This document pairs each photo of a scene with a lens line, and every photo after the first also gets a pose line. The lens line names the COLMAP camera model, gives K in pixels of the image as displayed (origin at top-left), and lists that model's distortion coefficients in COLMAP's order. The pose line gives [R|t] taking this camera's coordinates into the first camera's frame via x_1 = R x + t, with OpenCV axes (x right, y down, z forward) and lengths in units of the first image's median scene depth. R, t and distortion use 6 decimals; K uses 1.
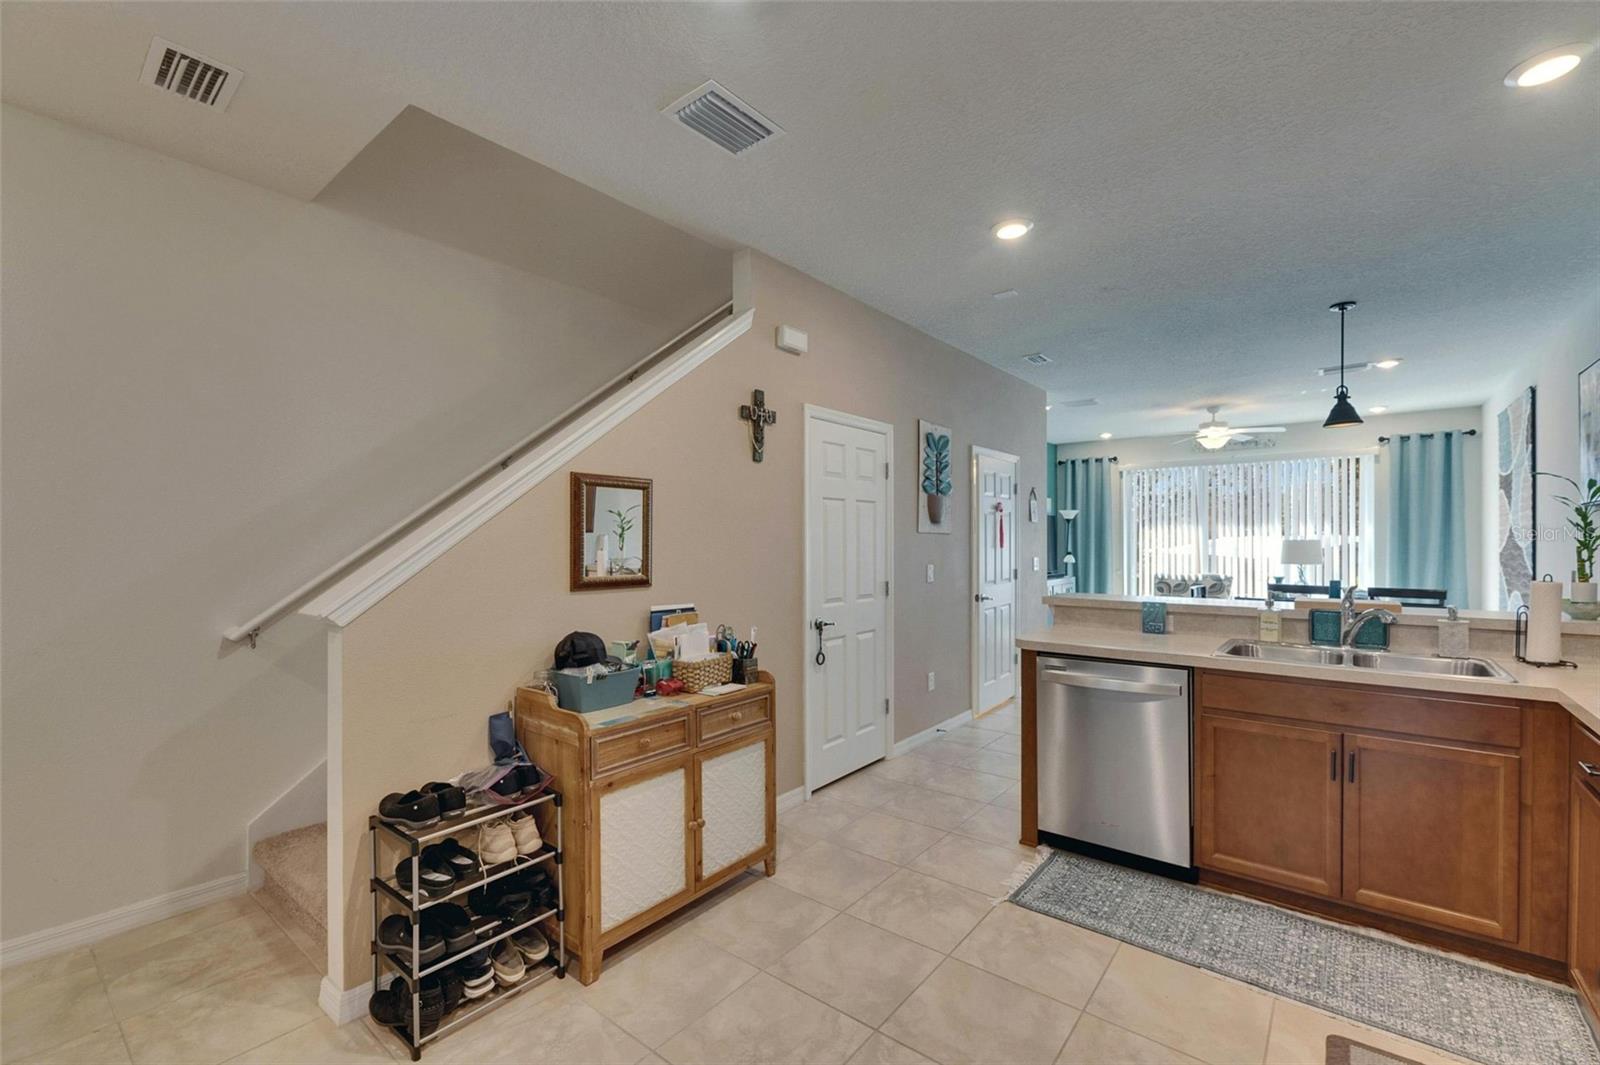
lens RADIAL K [[671.9, 0, 829.5], [0, 671.9, 553.0], [0, 0, 1]] dist [0.004560, -0.000826]
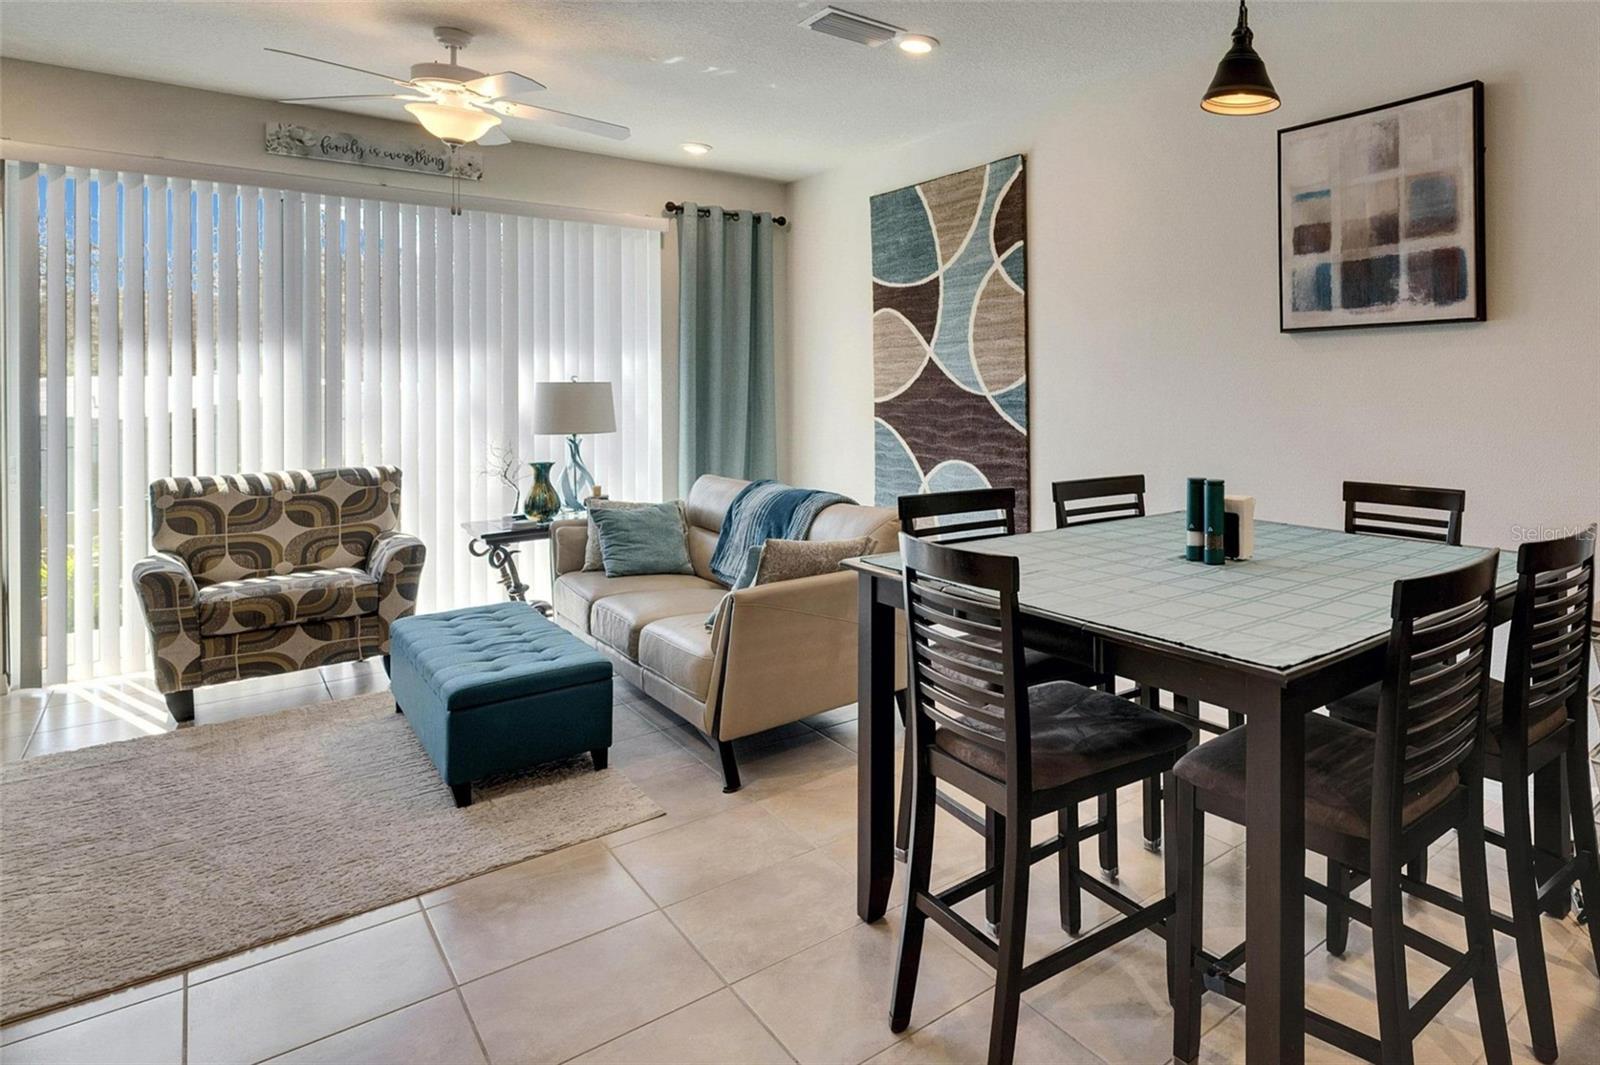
lens RADIAL K [[906.1, 0, 1107.9], [0, 906.1, 380.1], [0, 0, 1]] dist [0.016272, -0.006153]
pose [[0.140921, 0.006209, 0.990001, 0.115888], [0.017079, 0.999816, -0.008702, -0.009472], [-0.989874, 0.018134, 0.140789, 0.569053]]
